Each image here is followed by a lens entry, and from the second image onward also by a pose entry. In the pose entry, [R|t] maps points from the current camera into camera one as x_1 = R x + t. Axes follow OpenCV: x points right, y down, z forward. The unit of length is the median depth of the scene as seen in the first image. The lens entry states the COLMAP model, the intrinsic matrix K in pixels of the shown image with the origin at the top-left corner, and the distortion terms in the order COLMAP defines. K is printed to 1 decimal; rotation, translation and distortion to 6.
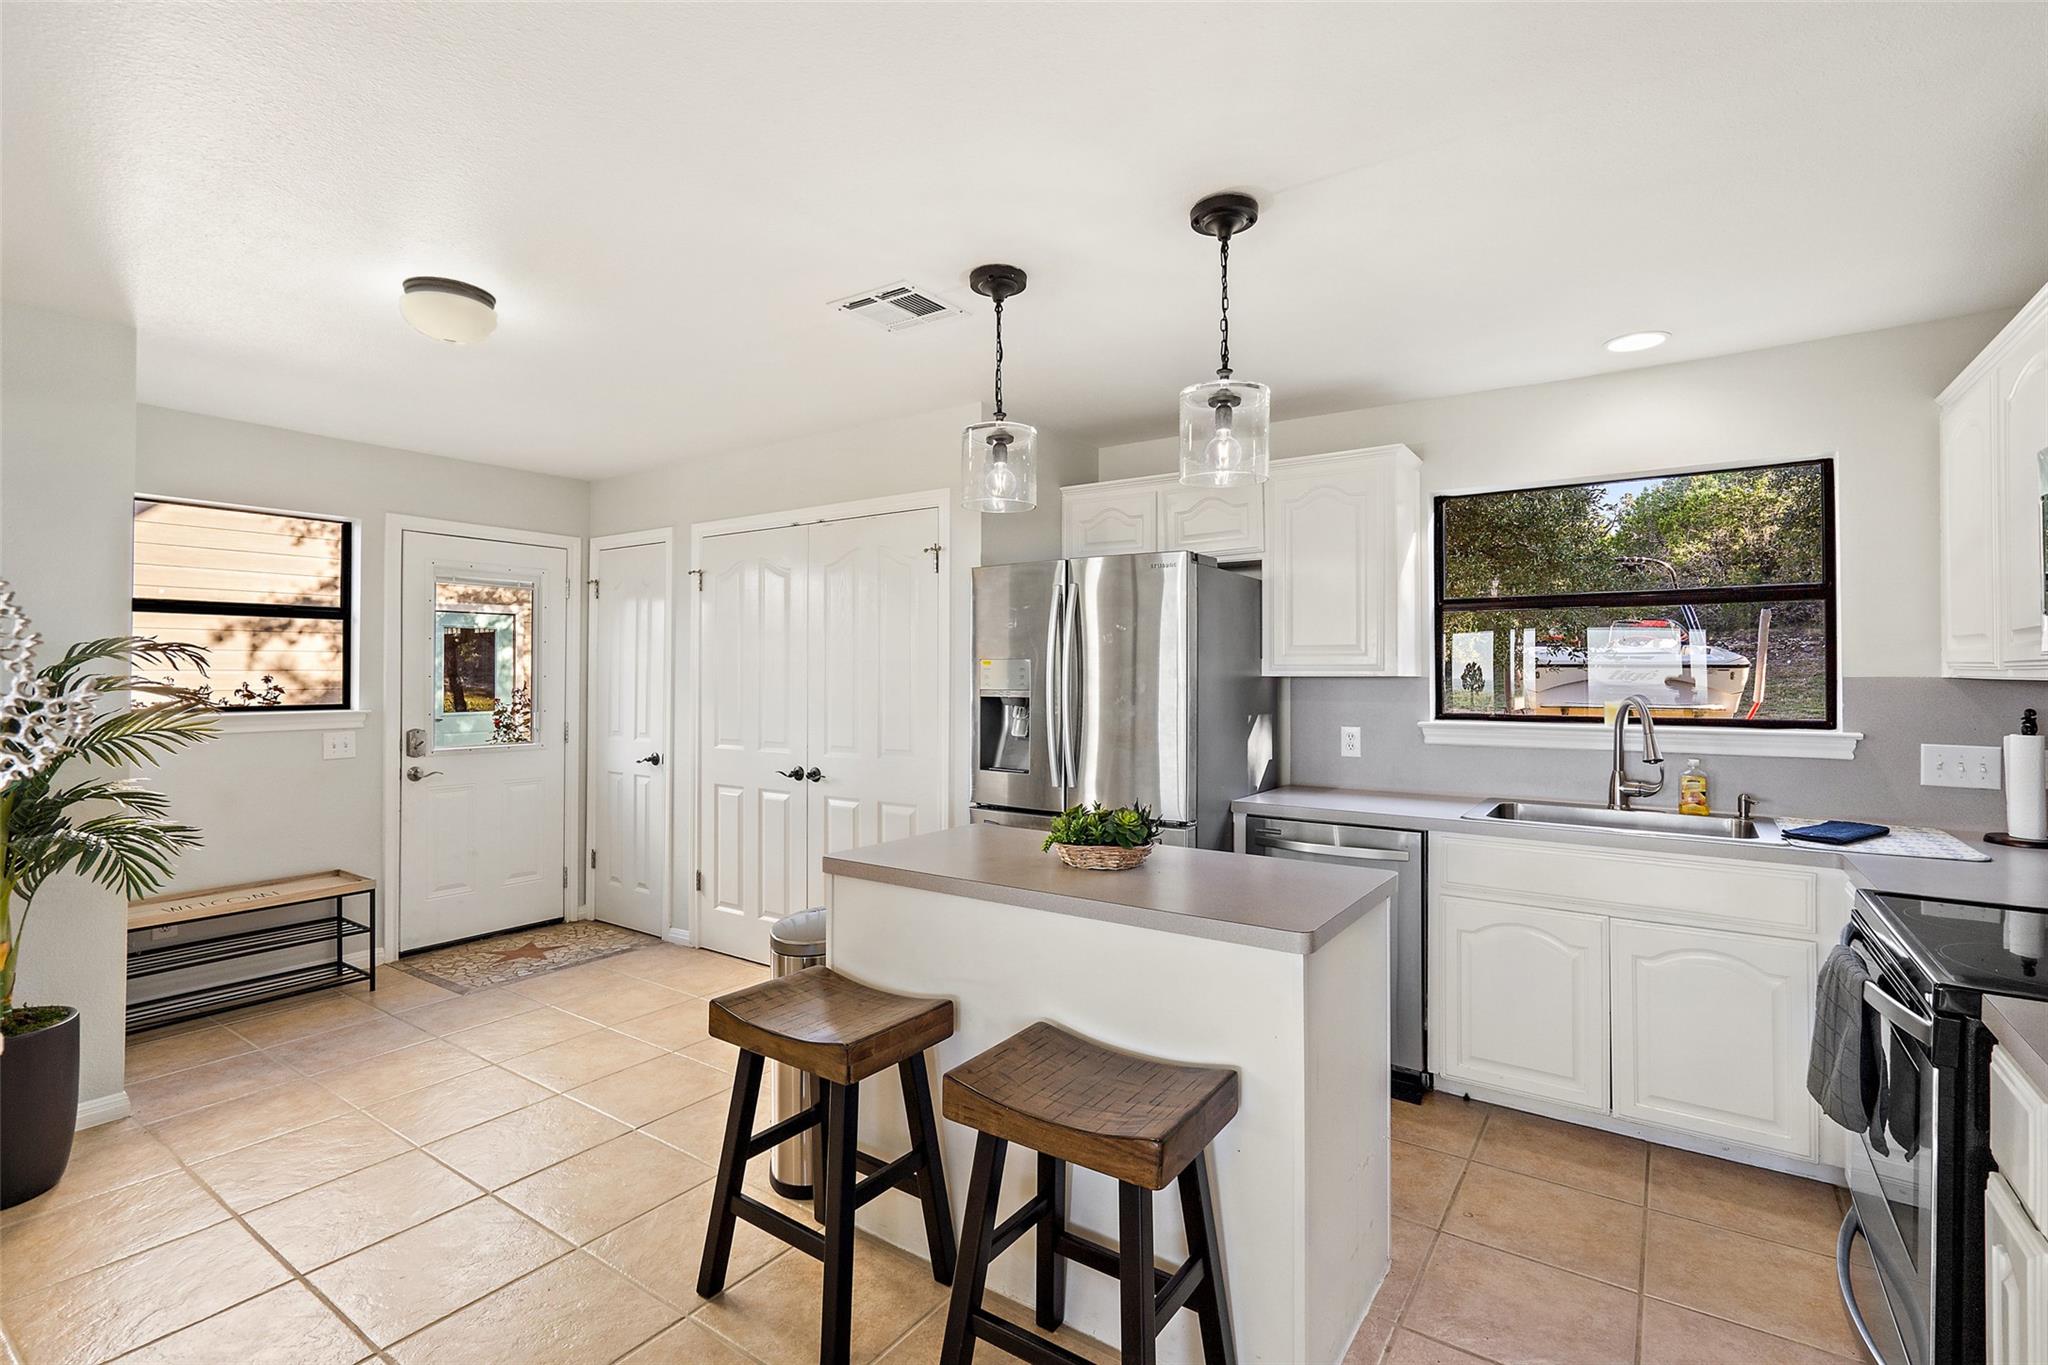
lens RADIAL K [[934.0, 0, 1032.7], [0, 934.0, 661.6], [0, 0, 1]] dist [-0.000477, 0.001678]
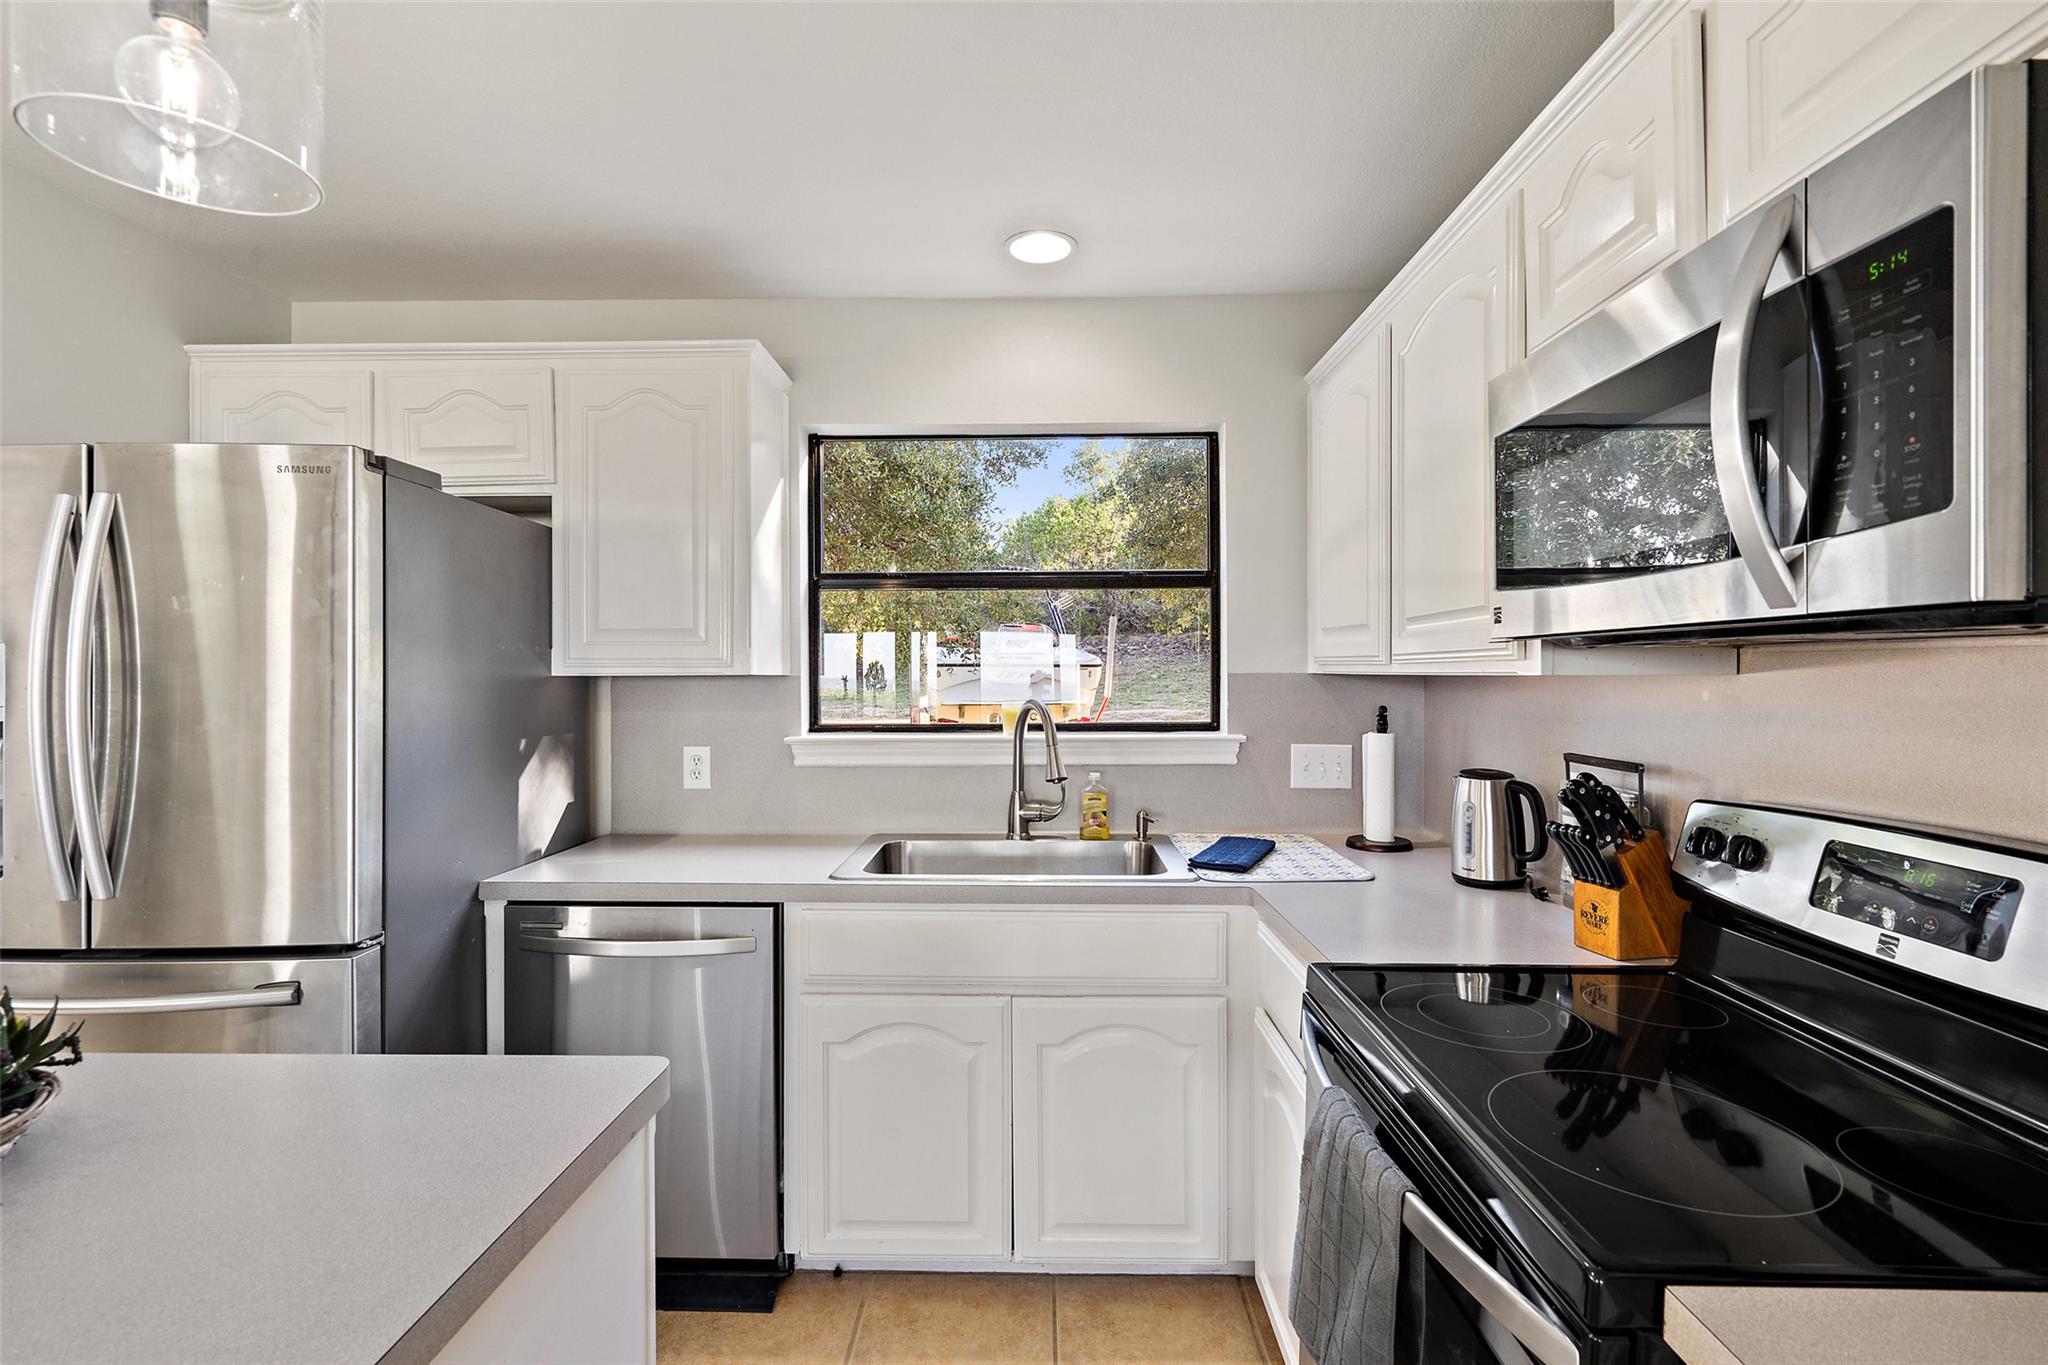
lens RADIAL K [[934.0, 0, 1022.2], [0, 934.0, 669.7], [0, 0, 1]] dist [-0.000477, 0.001678]
pose [[0.834675, -0.001140, 0.550741, 0.188099], [-0.003007, 0.999974, 0.006626, 0.007133], [-0.550734, -0.007187, 0.834650, 0.329070]]
